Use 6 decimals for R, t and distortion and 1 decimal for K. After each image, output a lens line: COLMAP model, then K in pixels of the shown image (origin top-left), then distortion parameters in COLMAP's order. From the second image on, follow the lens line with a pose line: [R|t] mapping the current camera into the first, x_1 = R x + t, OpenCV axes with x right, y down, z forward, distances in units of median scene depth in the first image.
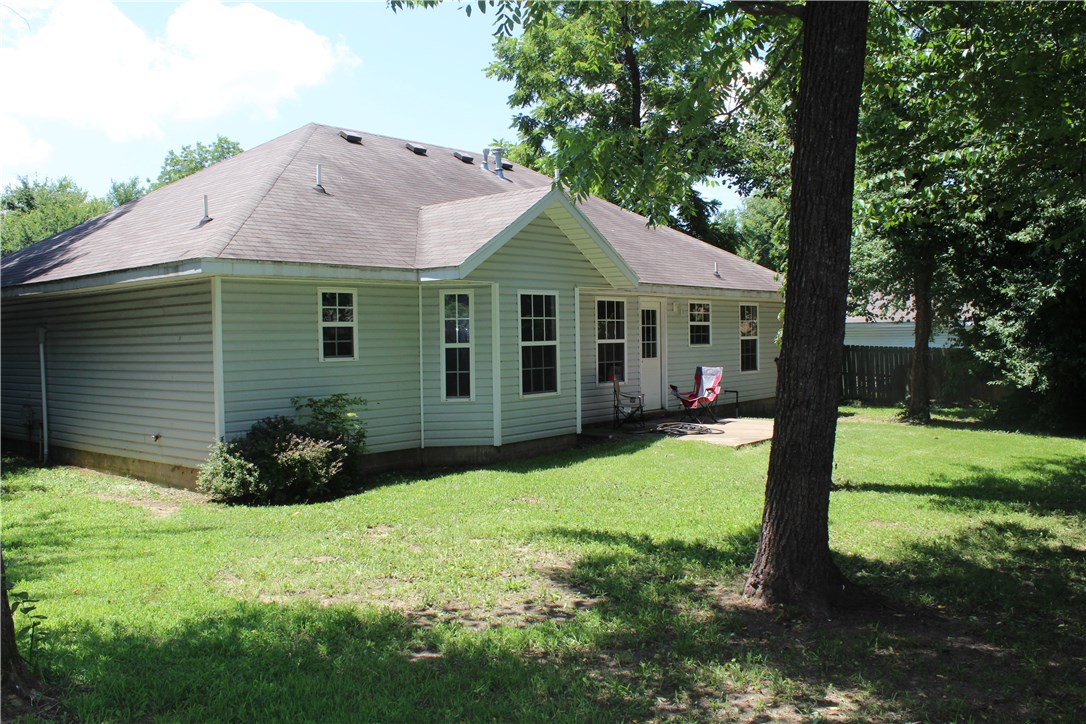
lens RADIAL K [[883.8, 0, 543.0], [0, 883.8, 362.0], [0, 0, 1]] dist [-0.034566, 0.005041]
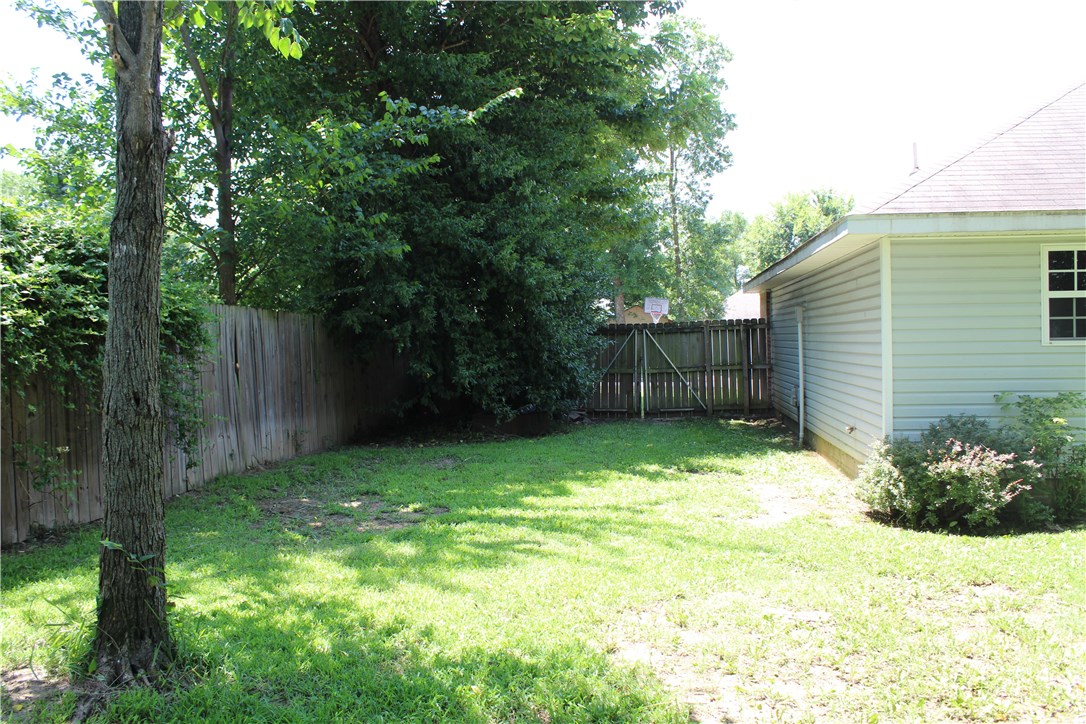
lens RADIAL K [[935.3, 0, 543.0], [0, 935.3, 362.0], [0, 0, 1]] dist [-0.079765, 0.006798]
pose [[0.574631, 0.029065, -0.817896, 0.130944], [-0.015112, 0.999576, 0.024904, 0.000783], [0.818273, -0.001951, 0.574826, 0.216844]]
